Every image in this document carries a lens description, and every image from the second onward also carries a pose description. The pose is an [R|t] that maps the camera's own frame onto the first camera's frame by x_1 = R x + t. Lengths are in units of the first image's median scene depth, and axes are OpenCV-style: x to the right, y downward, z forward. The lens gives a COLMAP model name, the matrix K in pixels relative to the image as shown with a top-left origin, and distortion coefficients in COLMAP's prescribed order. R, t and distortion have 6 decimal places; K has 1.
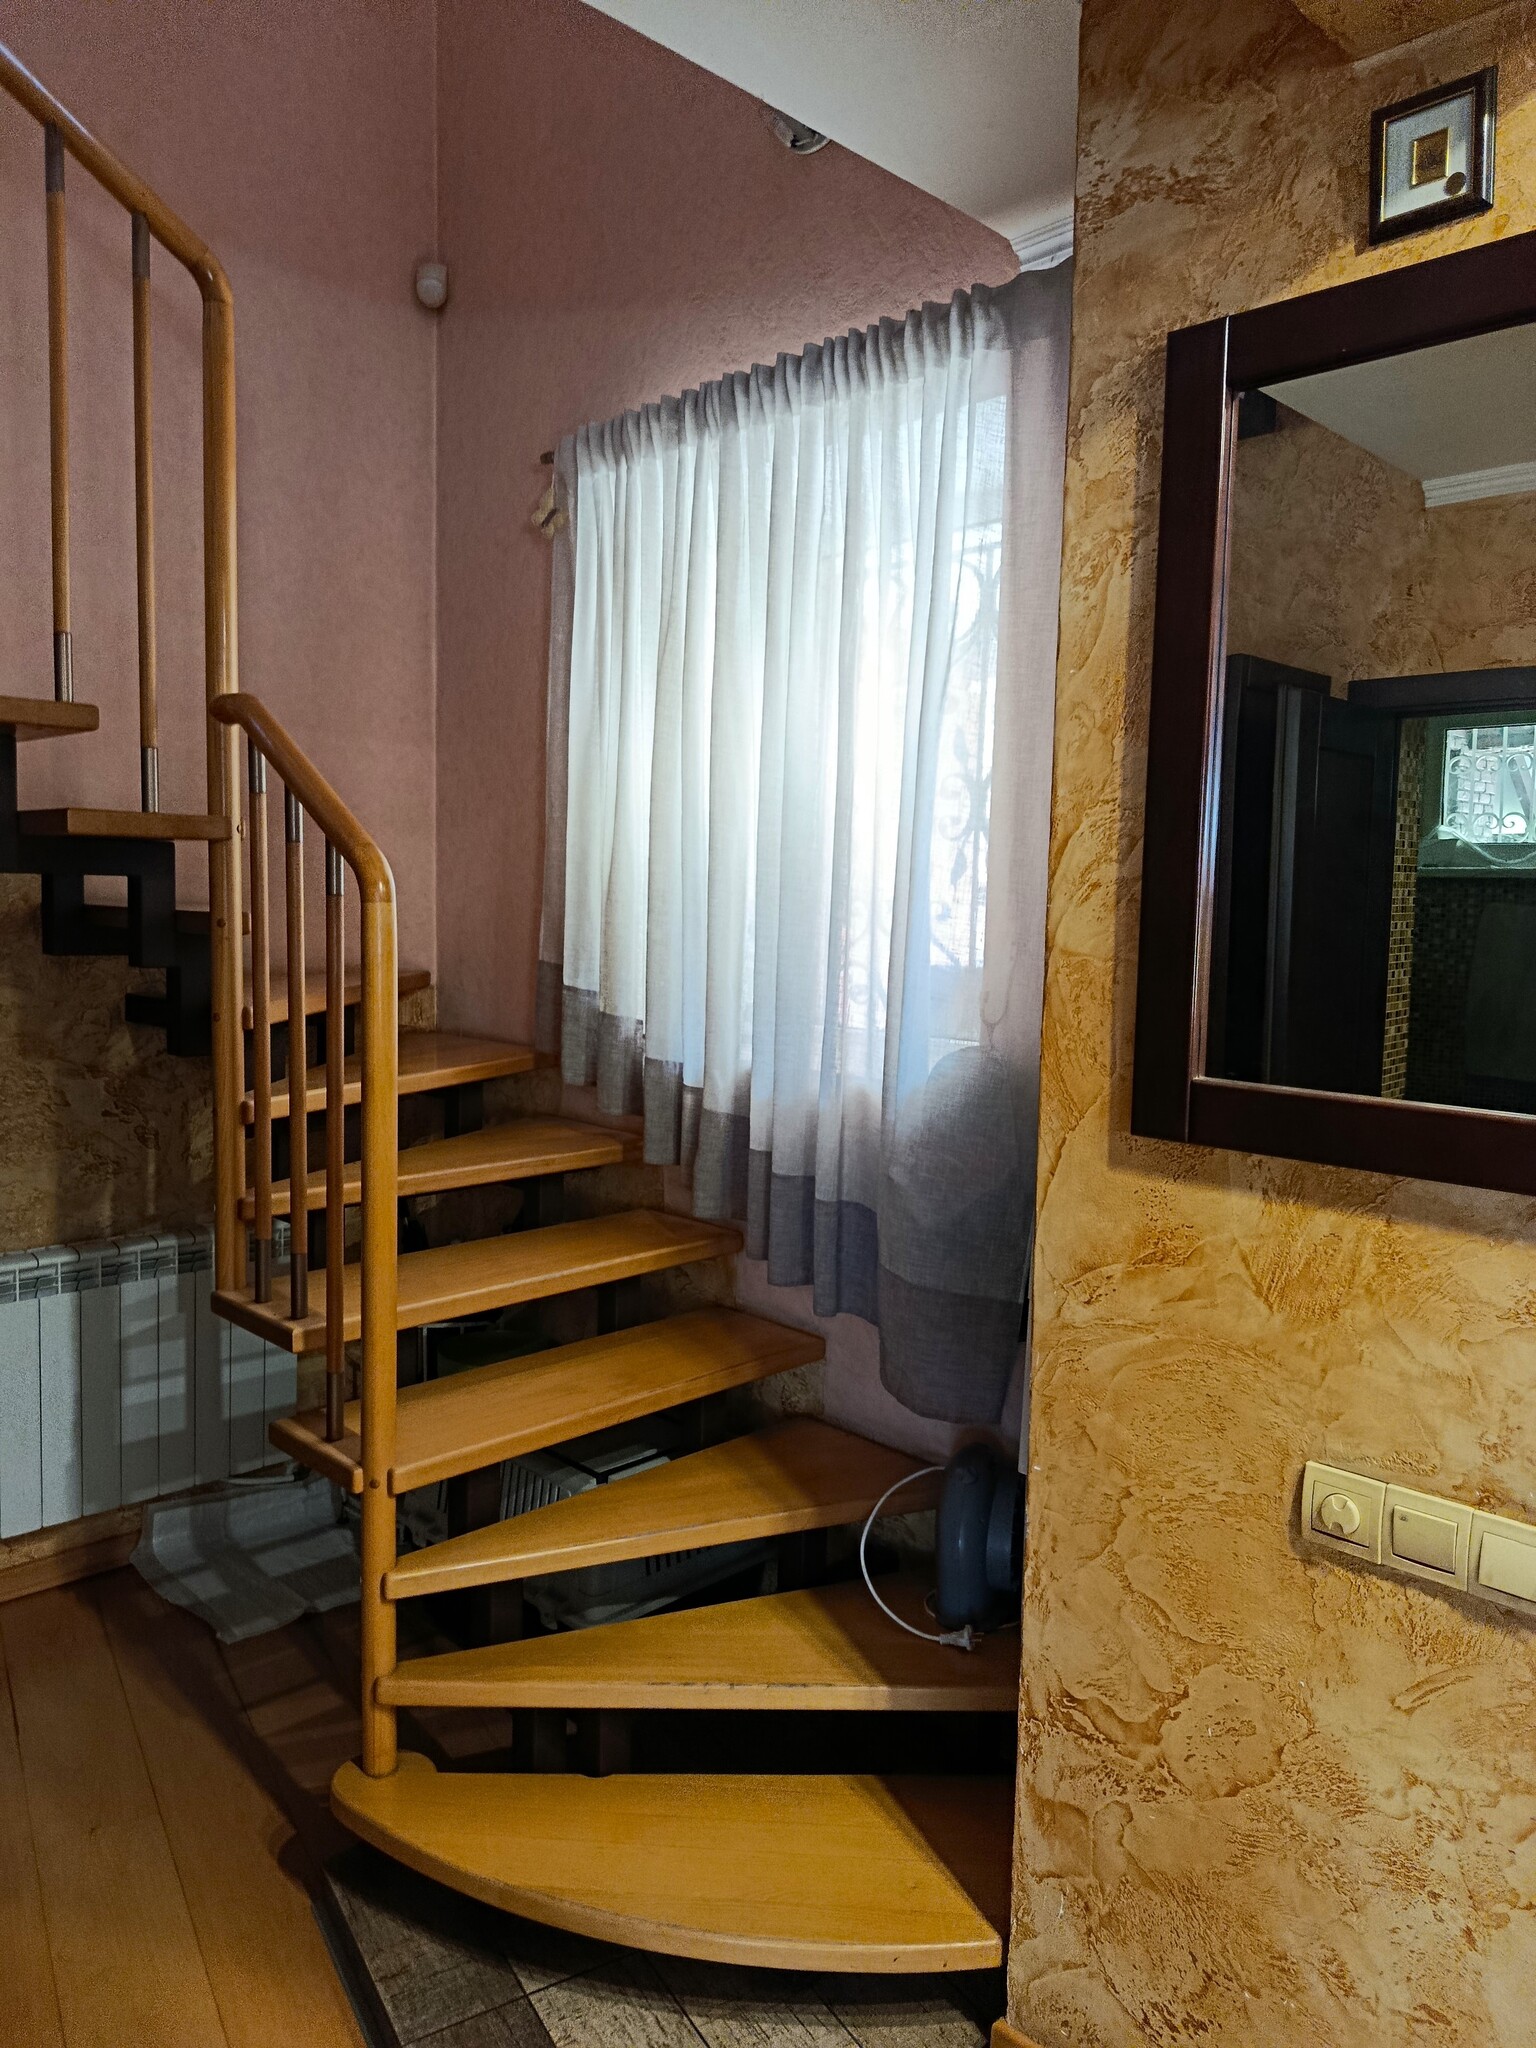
lens RADIAL K [[1423.1, 0, 768.4], [0, 1423.1, 1020.9], [0, 0, 1]] dist [0.010442, -0.002934]
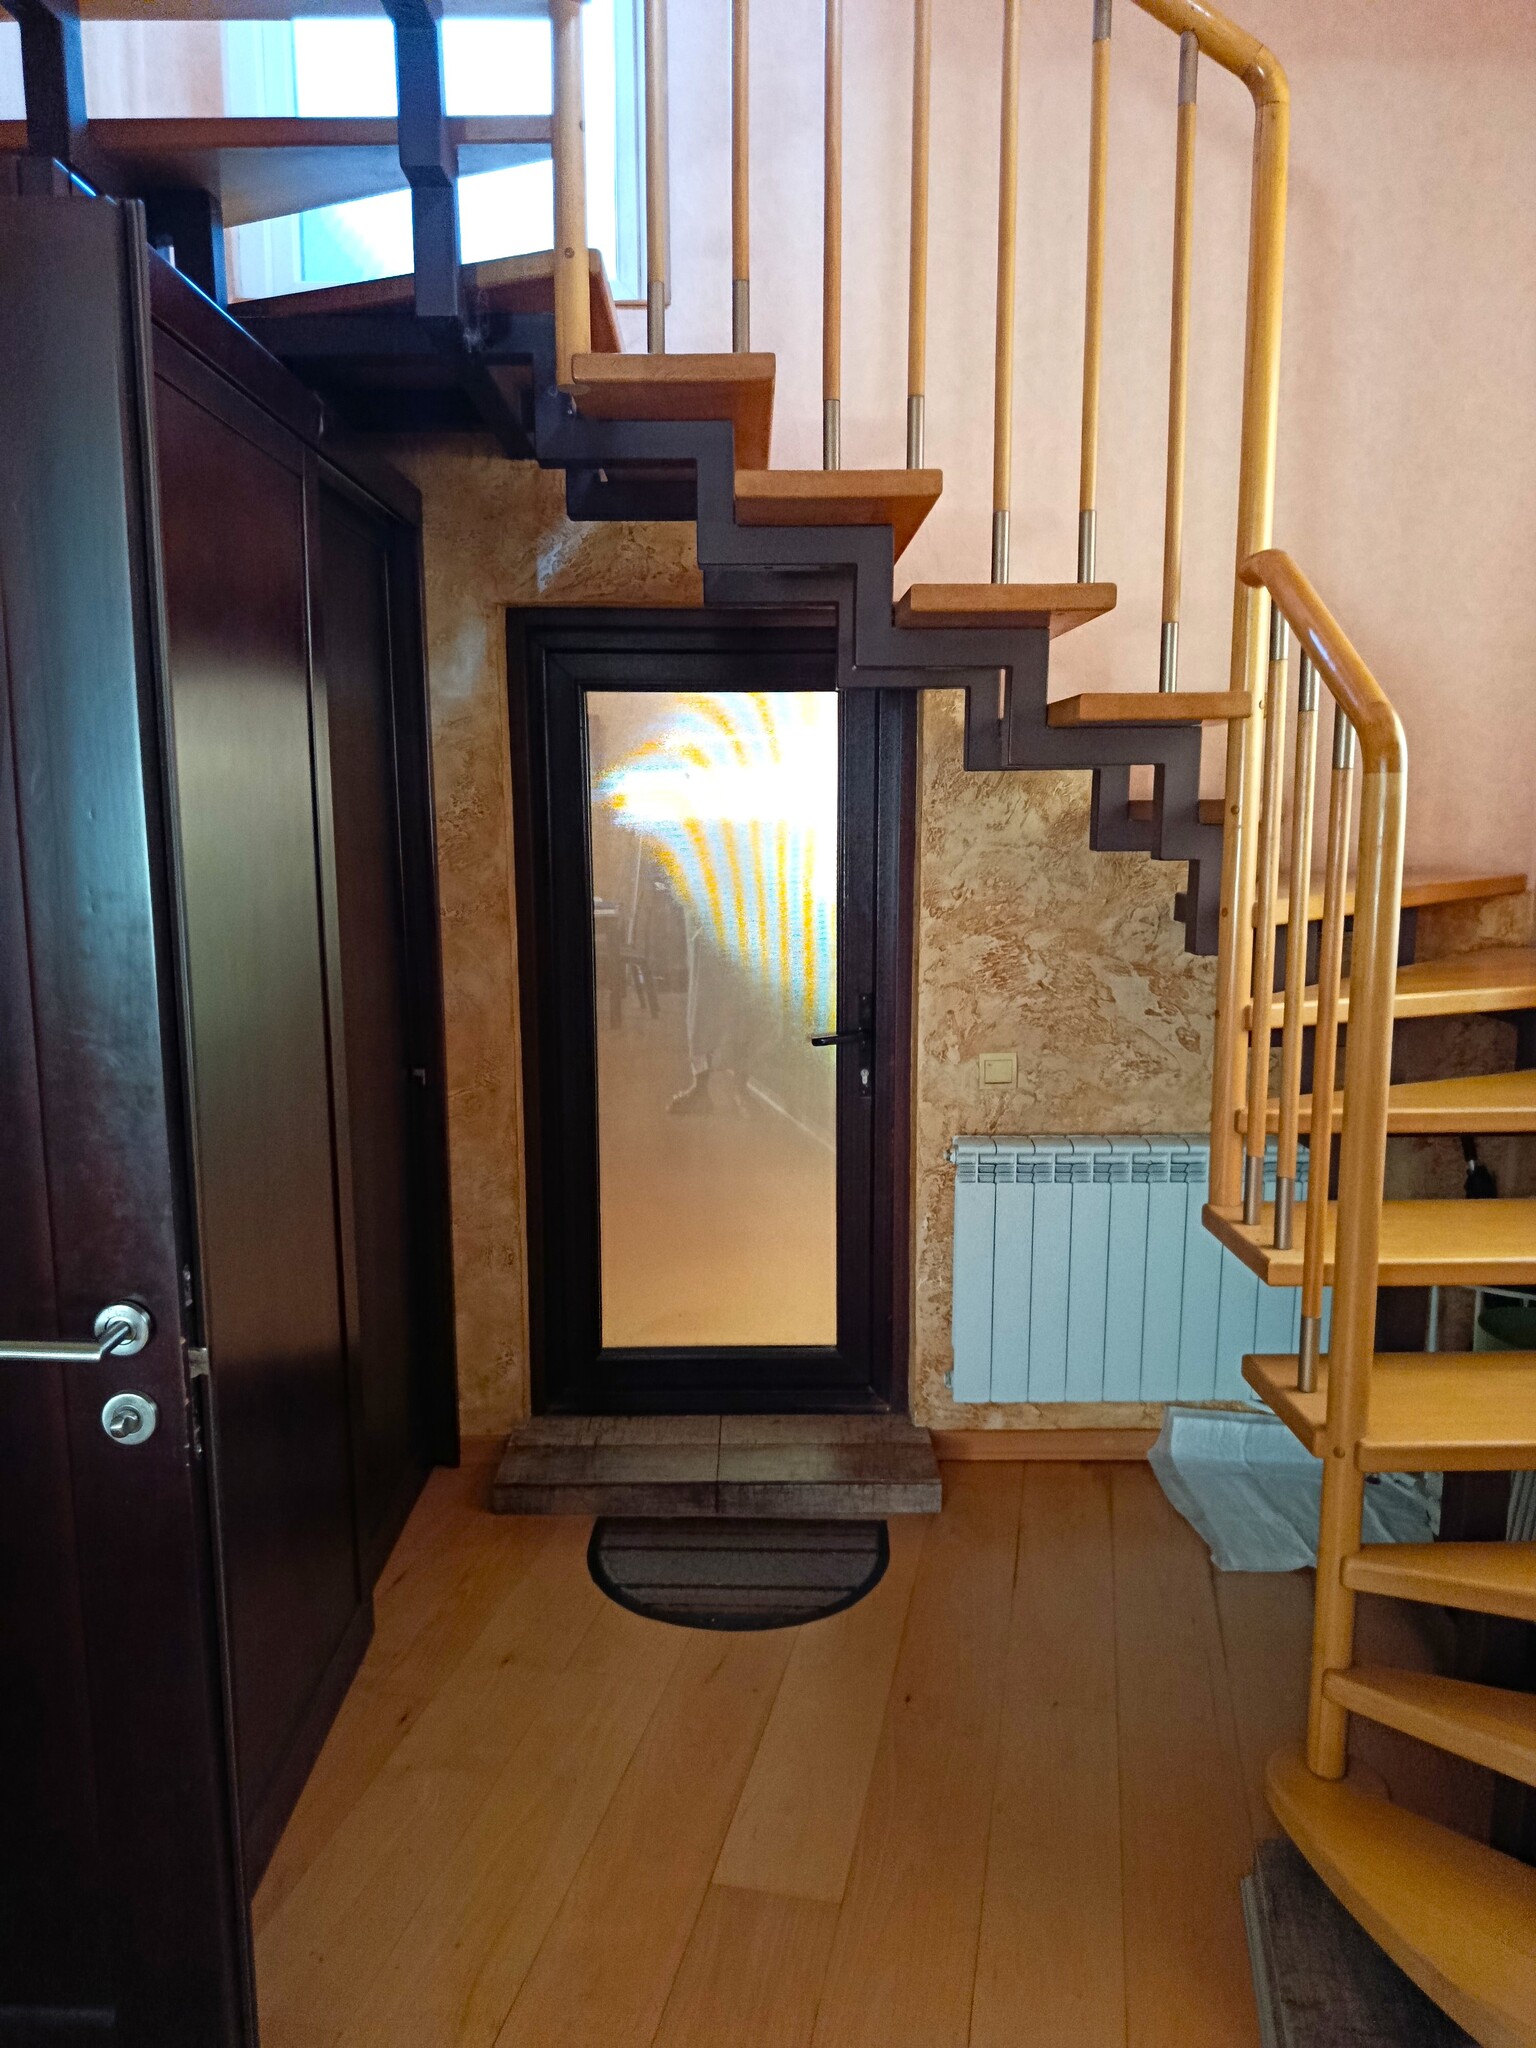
lens RADIAL K [[1423.1, 0, 764.1], [0, 1423.1, 1022.4], [0, 0, 1]] dist [0.010442, -0.002934]
pose [[0.711100, 0.076803, -0.698884, 0.046251], [-0.038035, 0.996762, 0.070838, 0.012756], [0.702061, -0.023791, 0.711719, 0.110685]]
